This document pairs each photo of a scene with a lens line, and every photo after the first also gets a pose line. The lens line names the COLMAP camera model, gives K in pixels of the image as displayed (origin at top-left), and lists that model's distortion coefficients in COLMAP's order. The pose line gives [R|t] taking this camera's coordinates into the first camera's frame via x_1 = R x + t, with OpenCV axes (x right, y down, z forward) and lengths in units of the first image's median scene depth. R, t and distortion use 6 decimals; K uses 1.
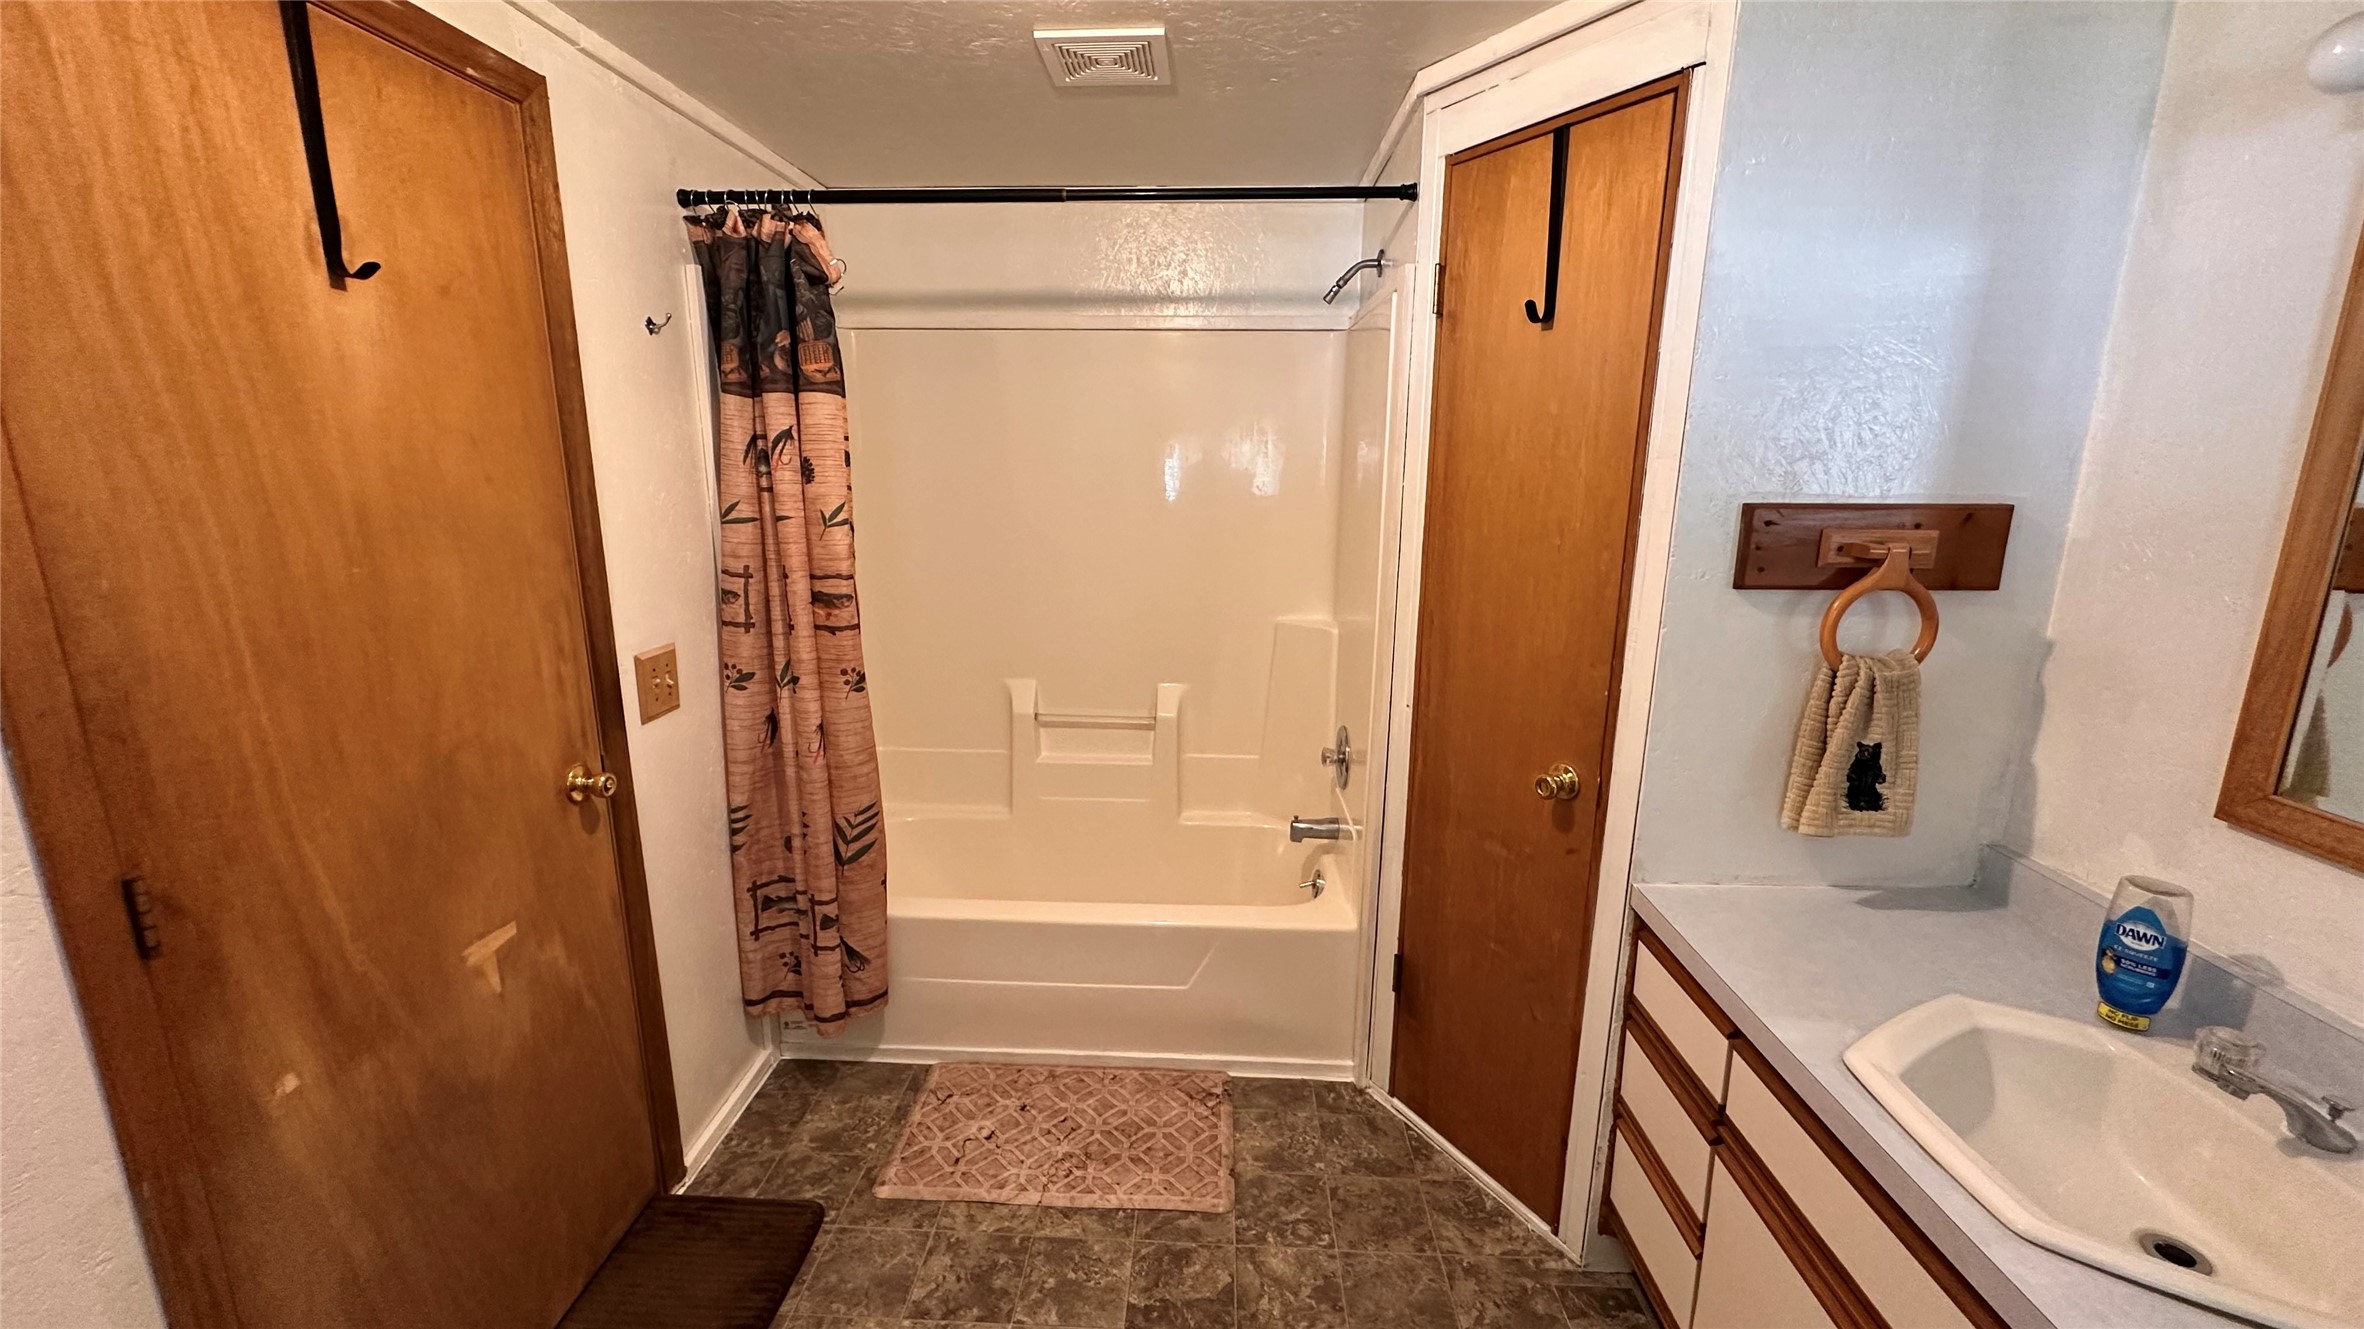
lens RADIAL K [[939.9, 0, 1177.0], [0, 939.9, 660.6], [0, 0, 1]] dist [-0.003387, 0.000209]
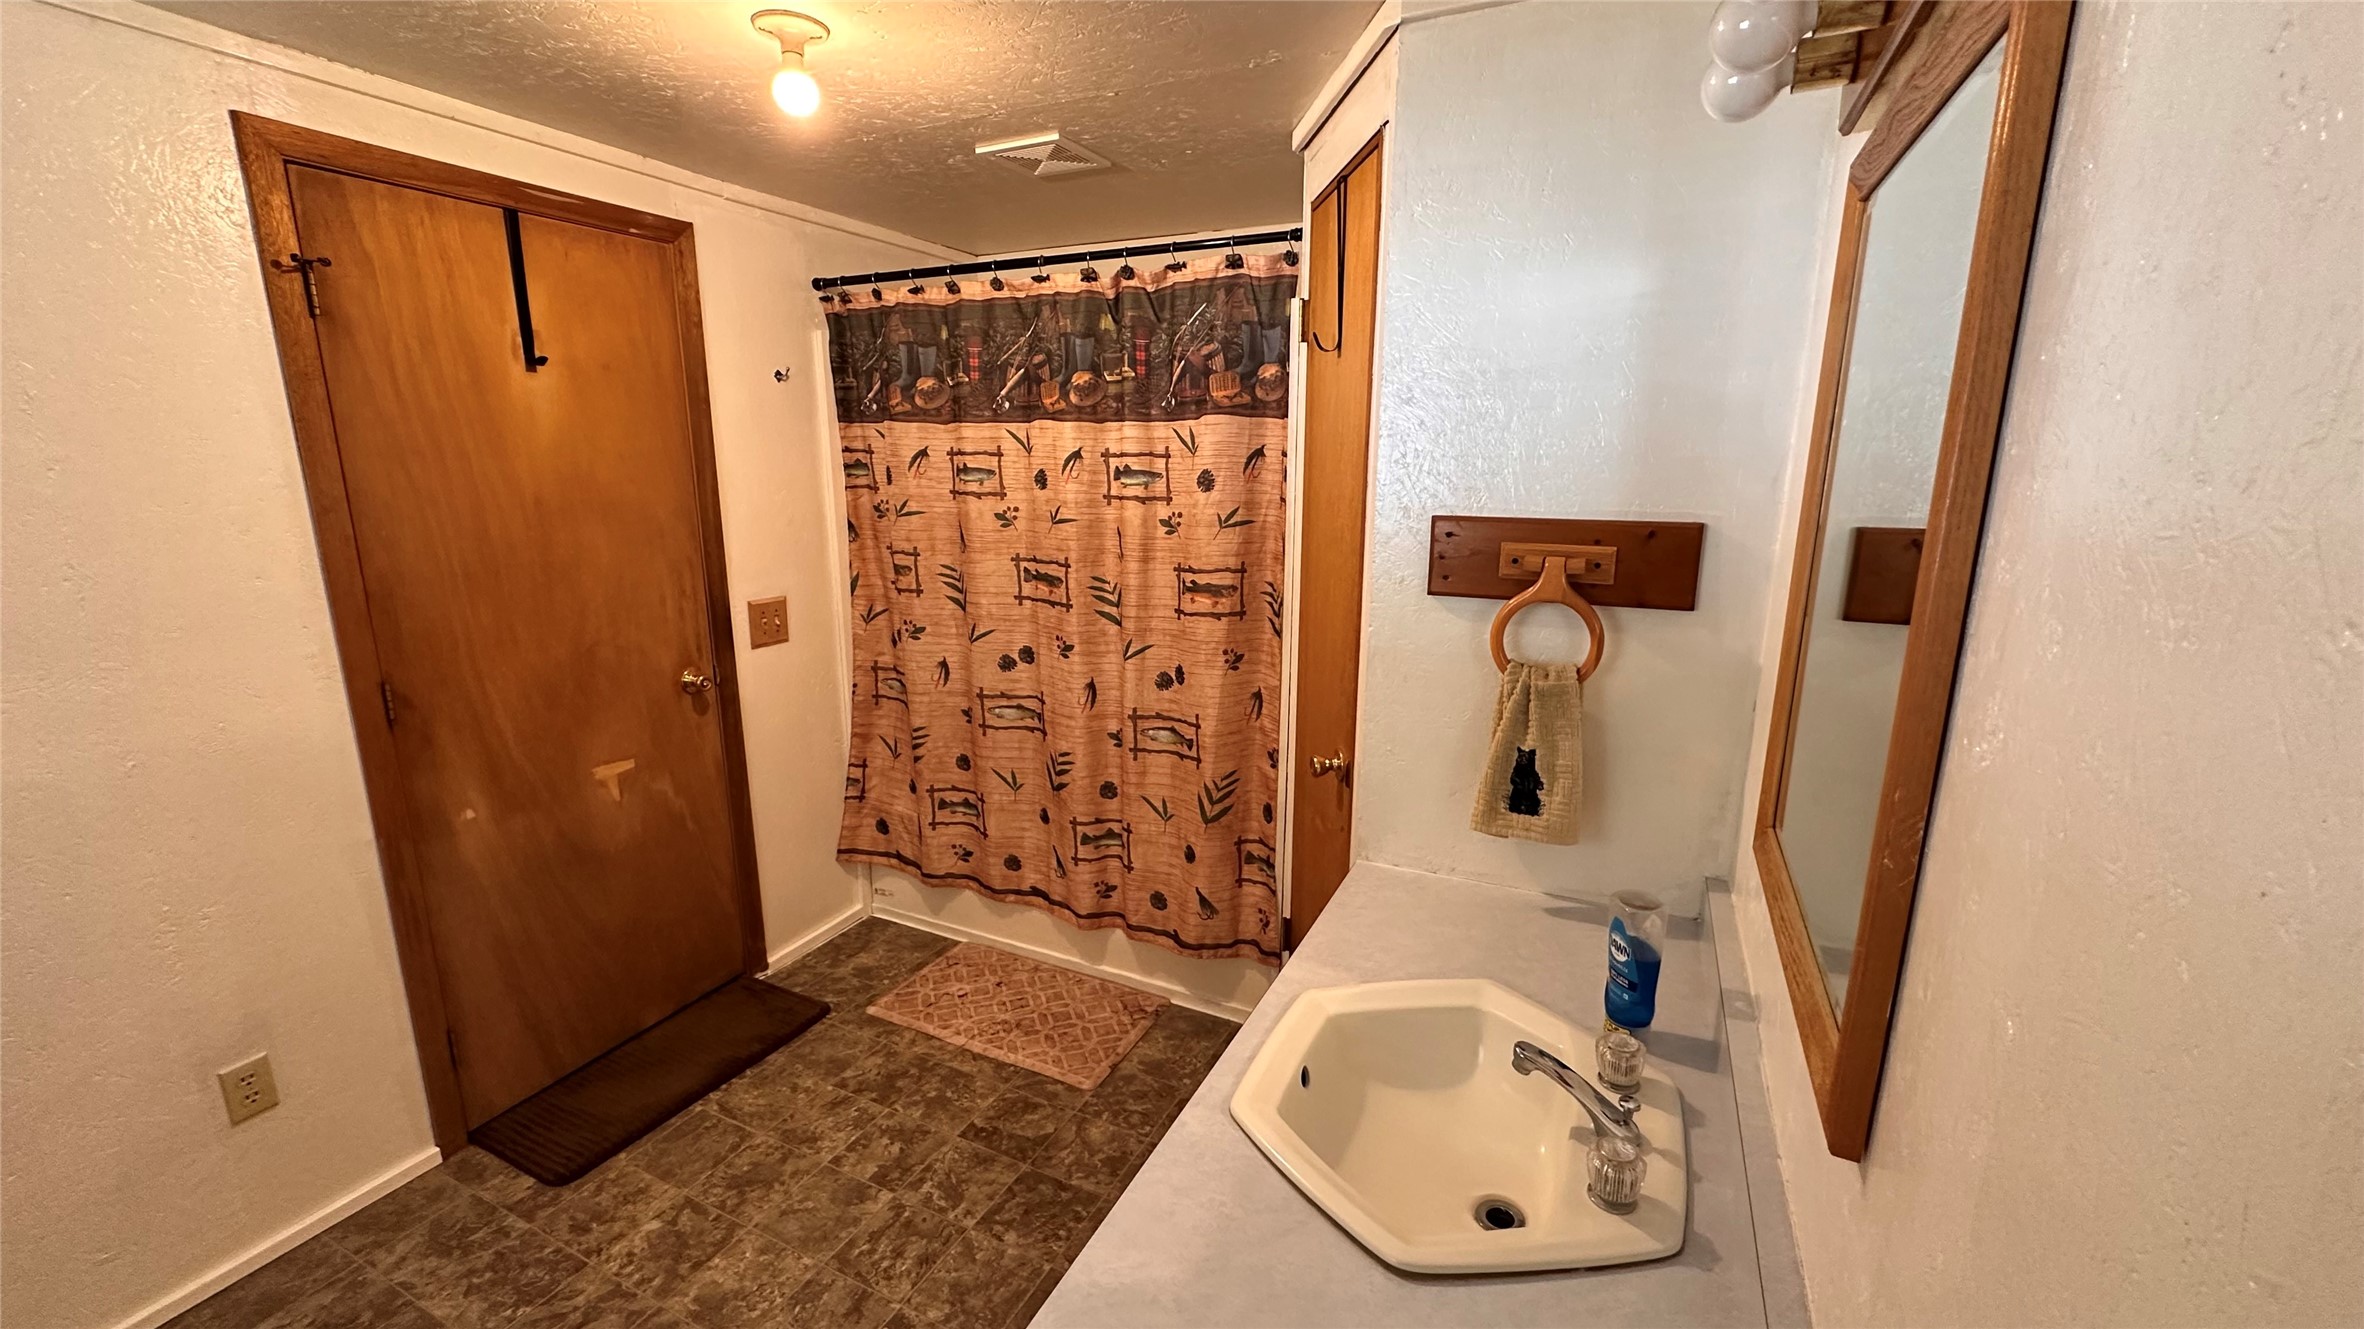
lens RADIAL K [[939.9, 0, 1189.7], [0, 939.9, 662.0], [0, 0, 1]] dist [-0.003387, 0.000209]
pose [[0.916779, 0.085564, -0.390123, 0.737199], [-0.086761, 0.996122, 0.014589, 0.008738], [0.389859, 0.020473, 0.920647, -0.095606]]
